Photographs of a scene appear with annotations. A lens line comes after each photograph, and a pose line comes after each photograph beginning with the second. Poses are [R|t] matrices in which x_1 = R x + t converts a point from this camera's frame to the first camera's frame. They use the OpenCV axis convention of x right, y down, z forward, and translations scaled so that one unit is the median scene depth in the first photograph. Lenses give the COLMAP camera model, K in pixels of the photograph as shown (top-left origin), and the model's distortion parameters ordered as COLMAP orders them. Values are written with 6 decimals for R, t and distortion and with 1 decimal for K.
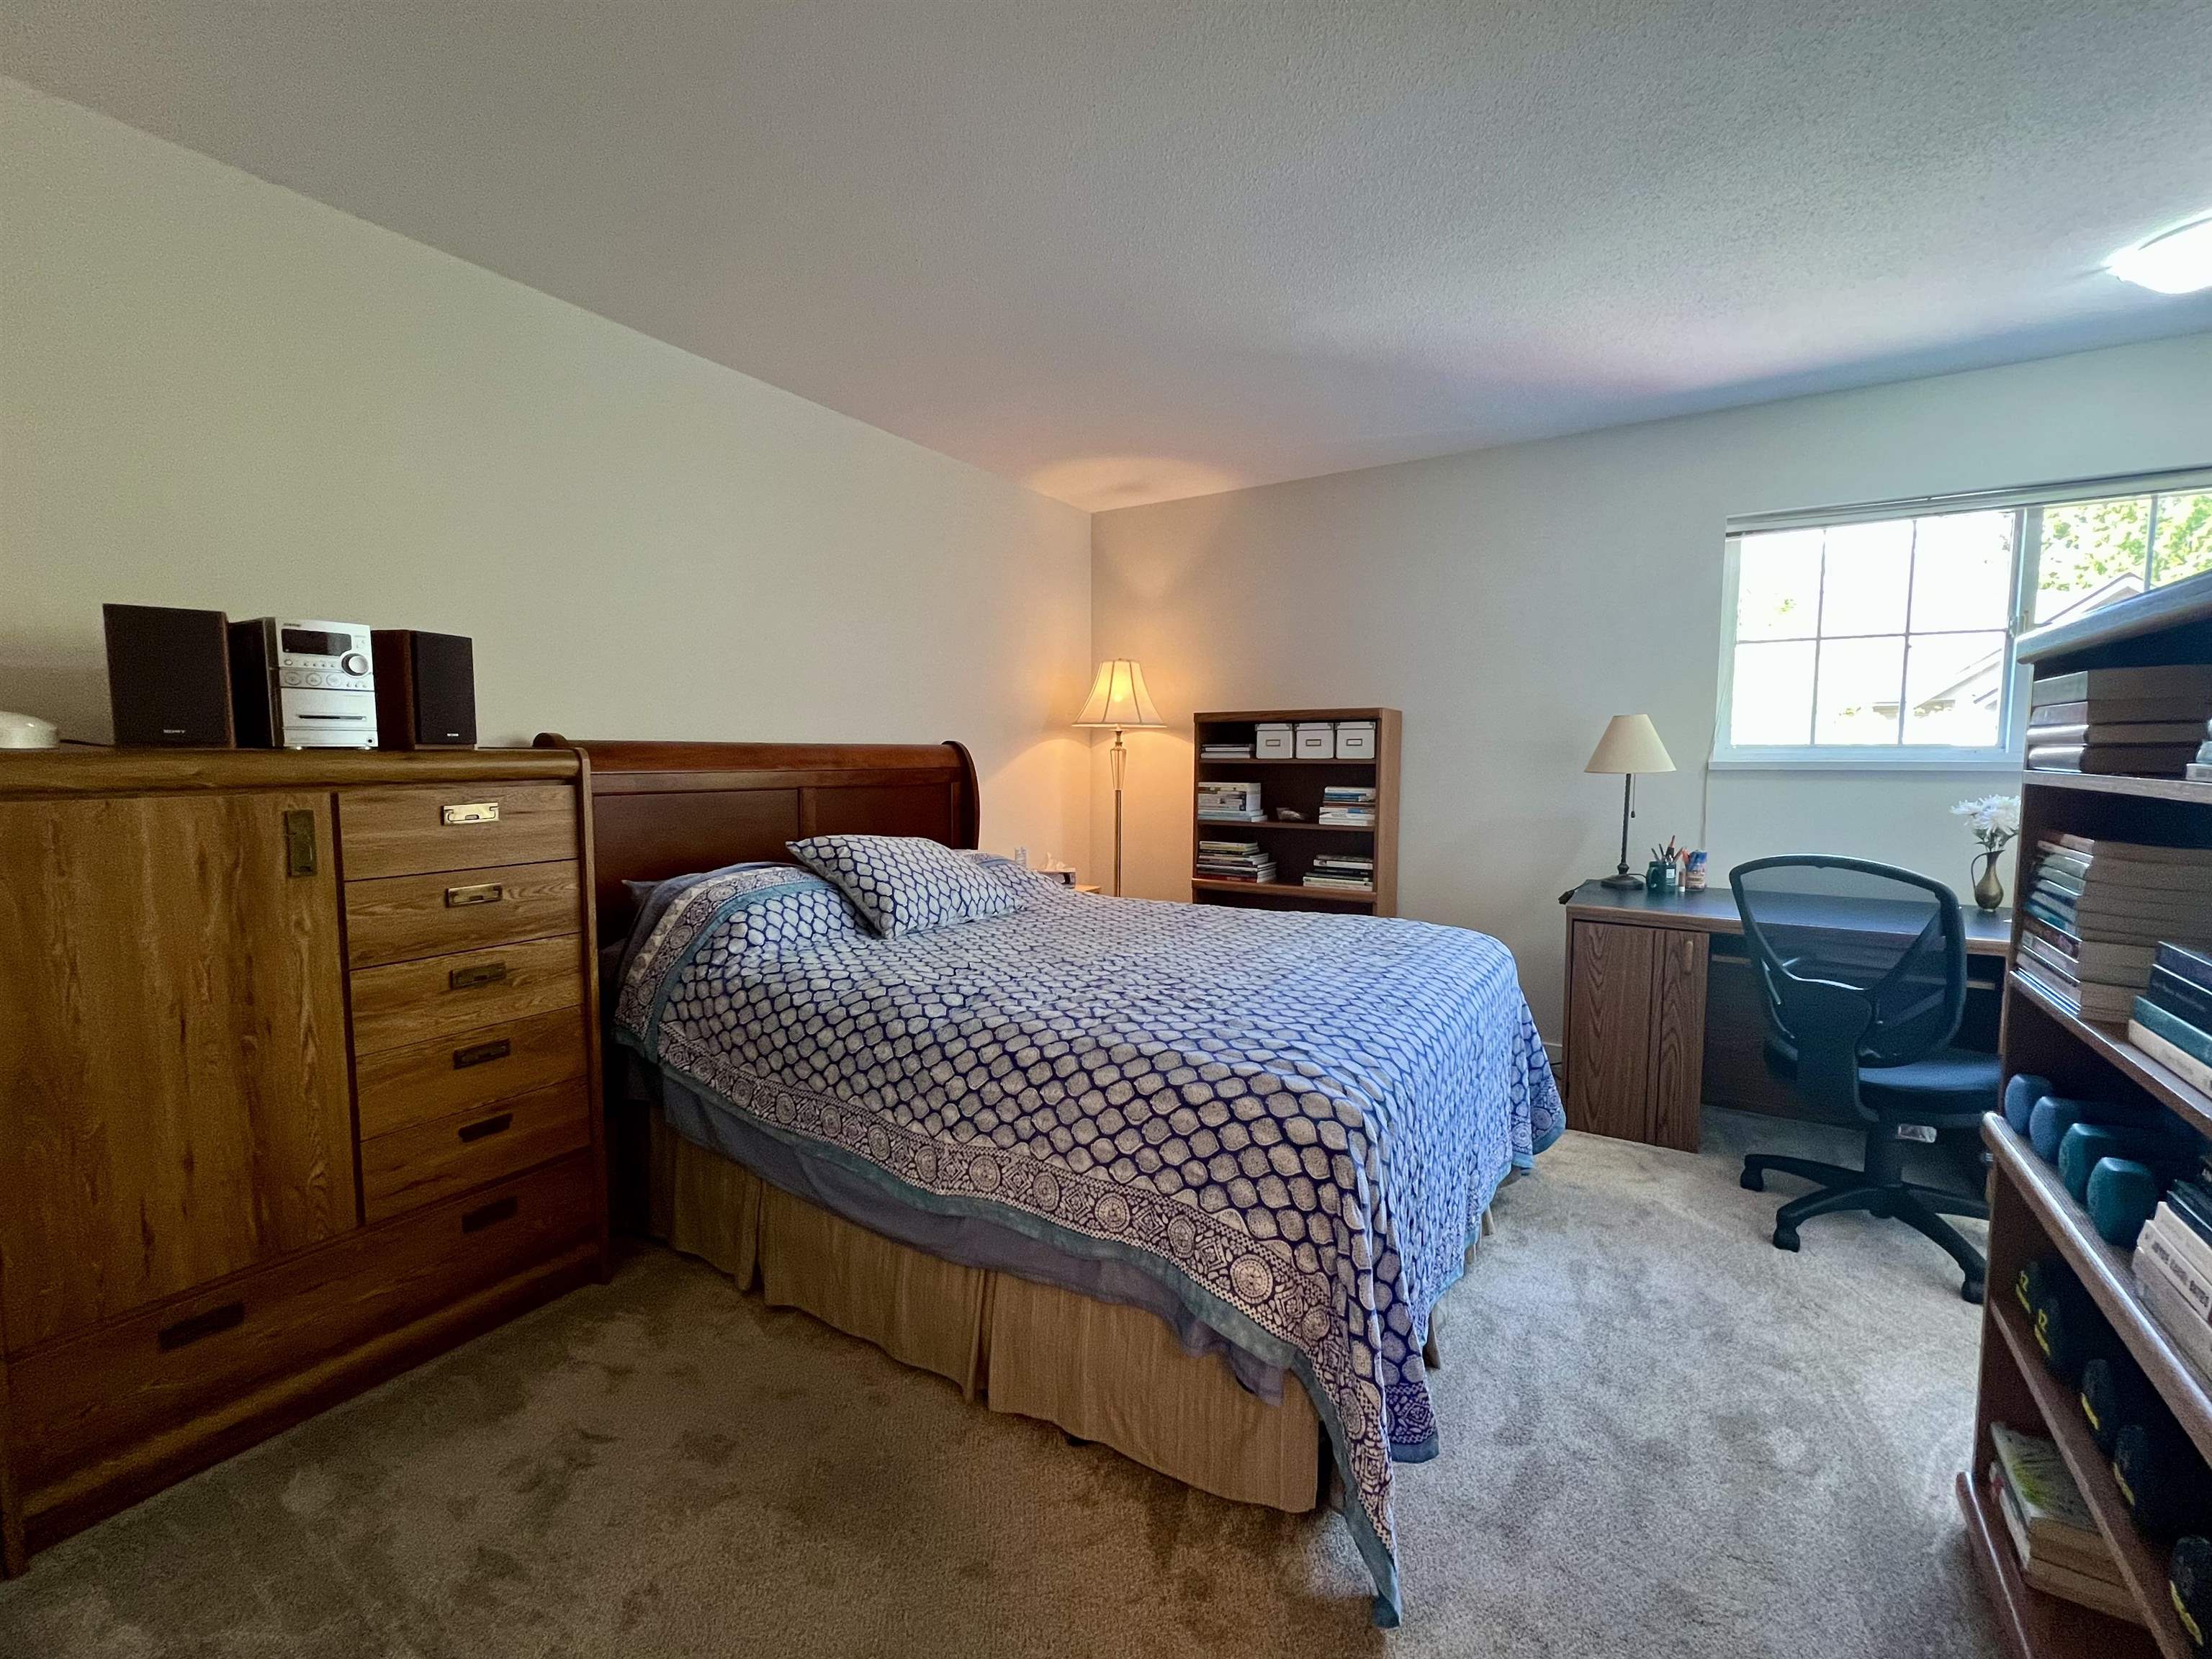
lens RADIAL K [[922.4, 0, 1109.1], [0, 922.4, 827.9], [0, 0, 1]] dist [0.000834, 0.000095]
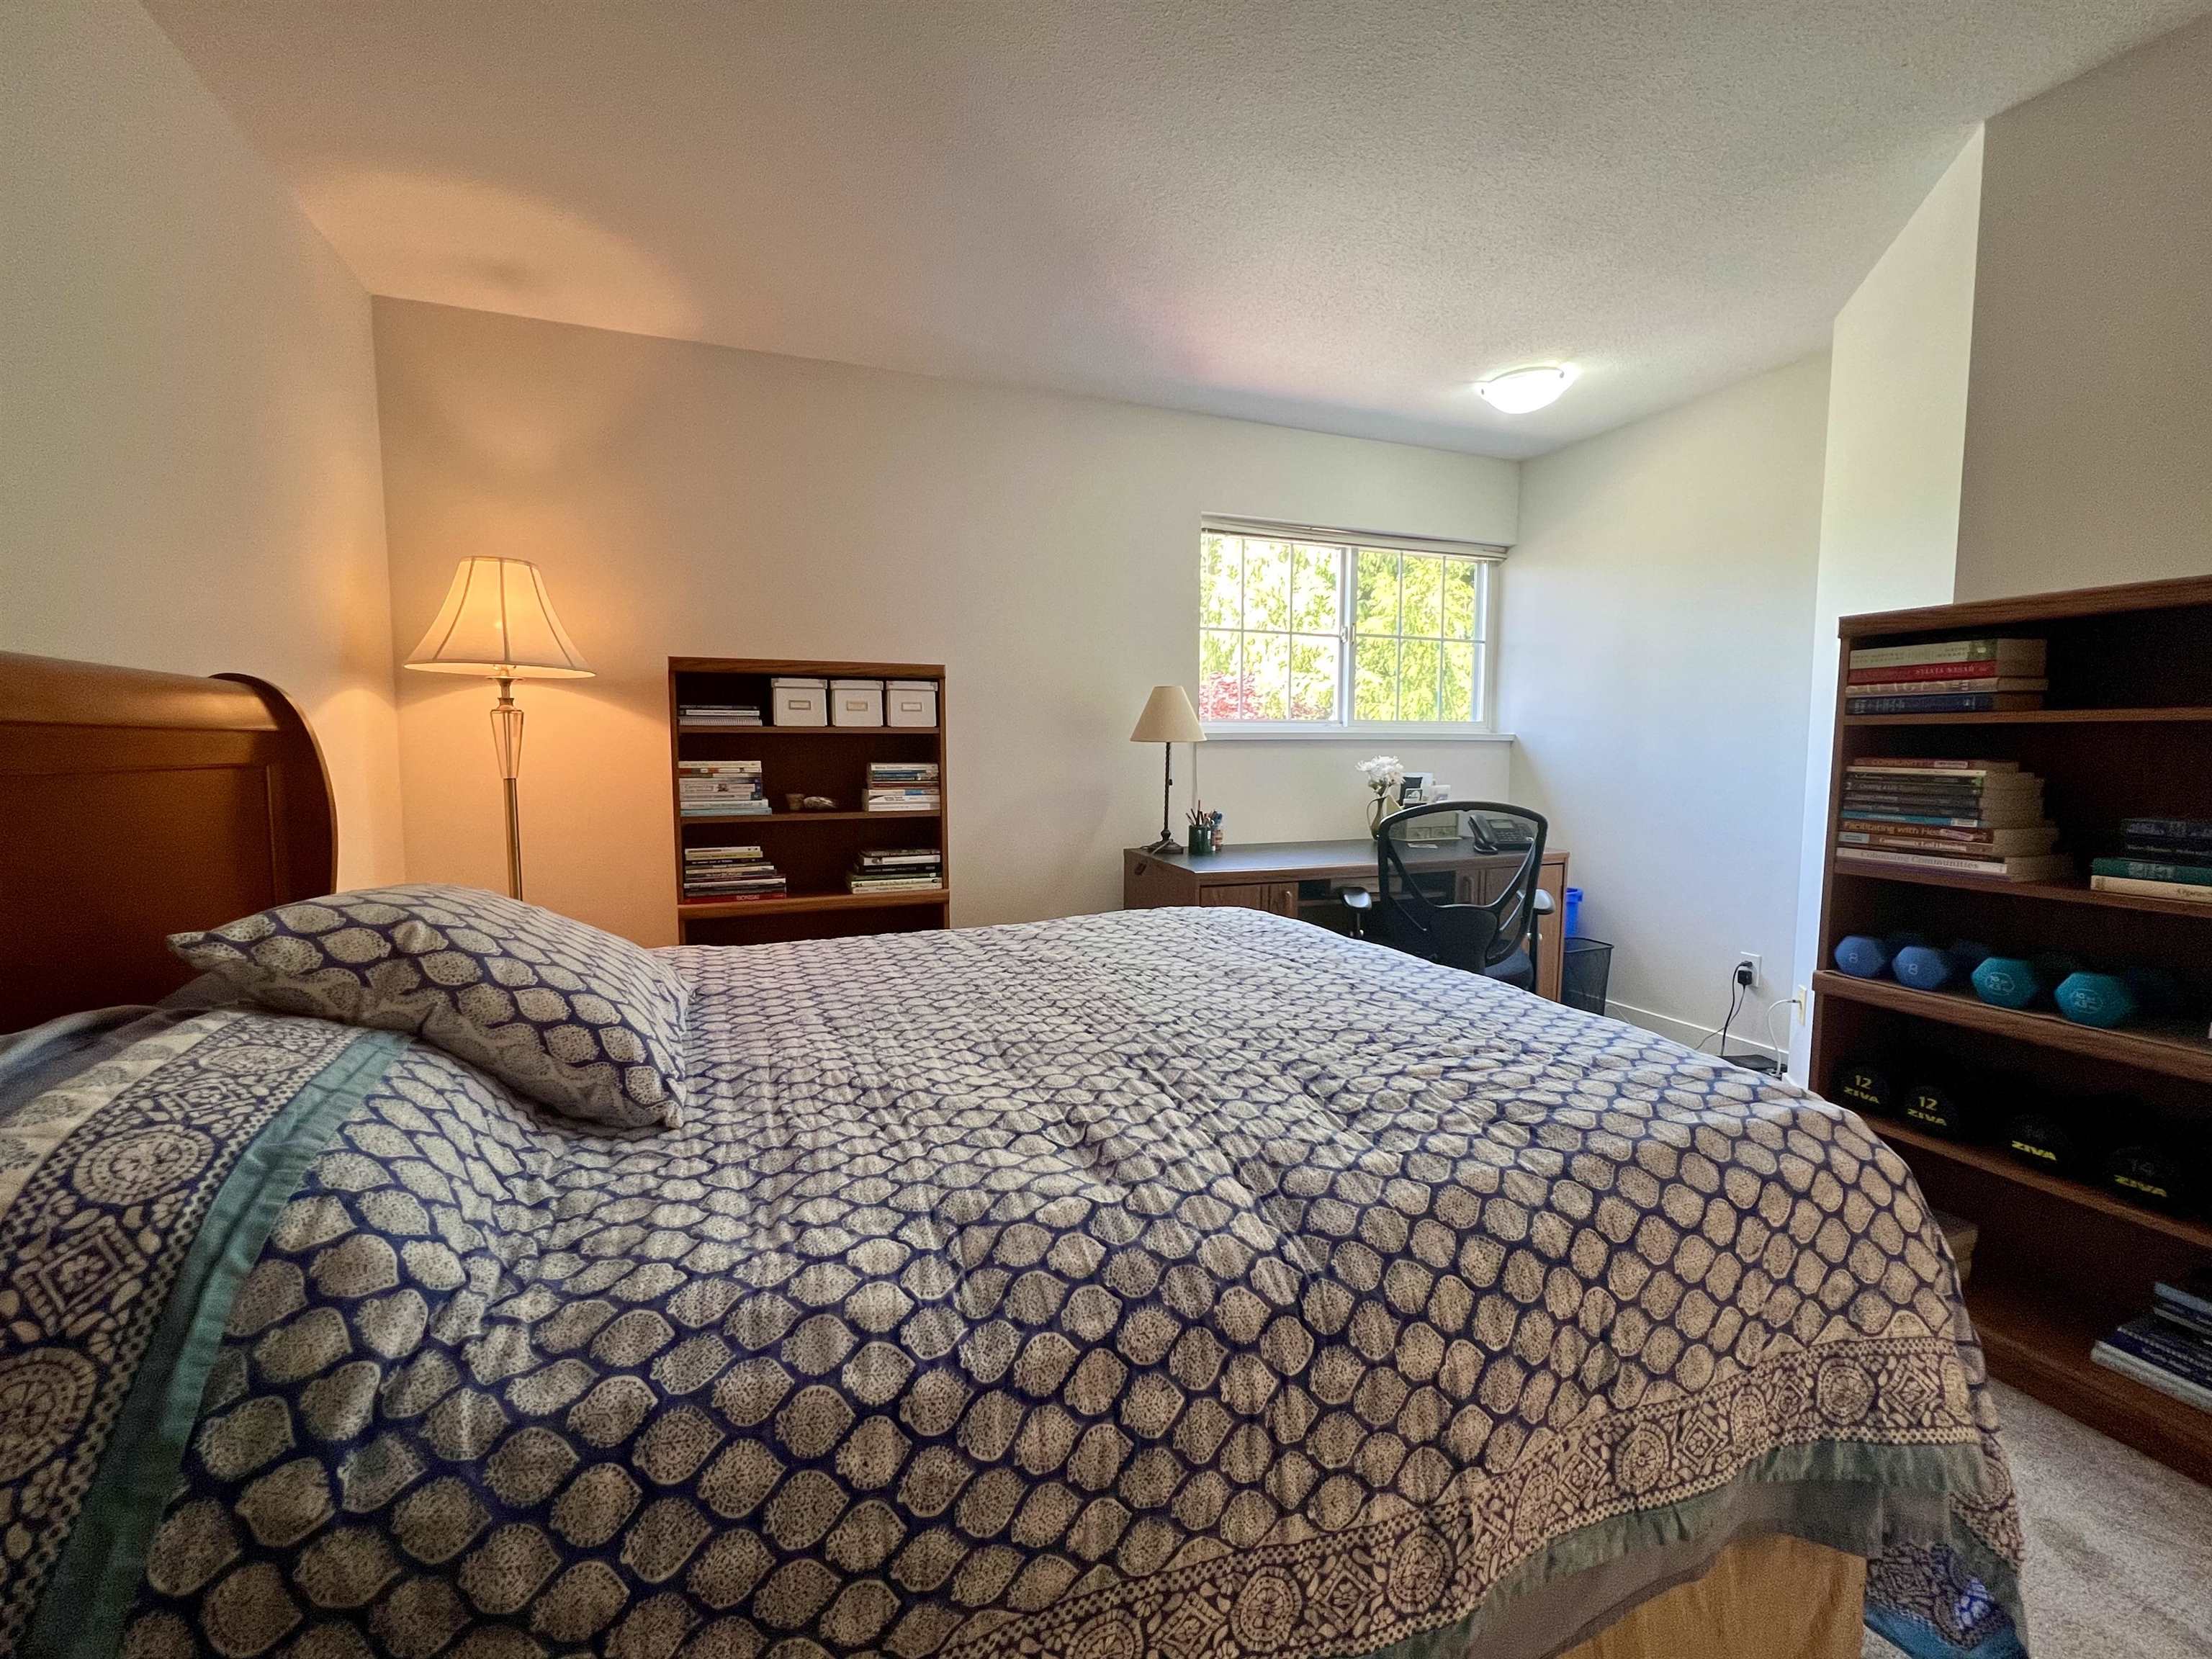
lens RADIAL K [[922.4, 0, 1105.4], [0, 922.4, 827.5], [0, 0, 1]] dist [0.000834, 0.000095]
pose [[0.595706, -0.071299, 0.800032, -0.276517], [0.065523, 0.997046, 0.040068, -0.008824], [-0.800525, 0.028551, 0.598618, 0.379073]]
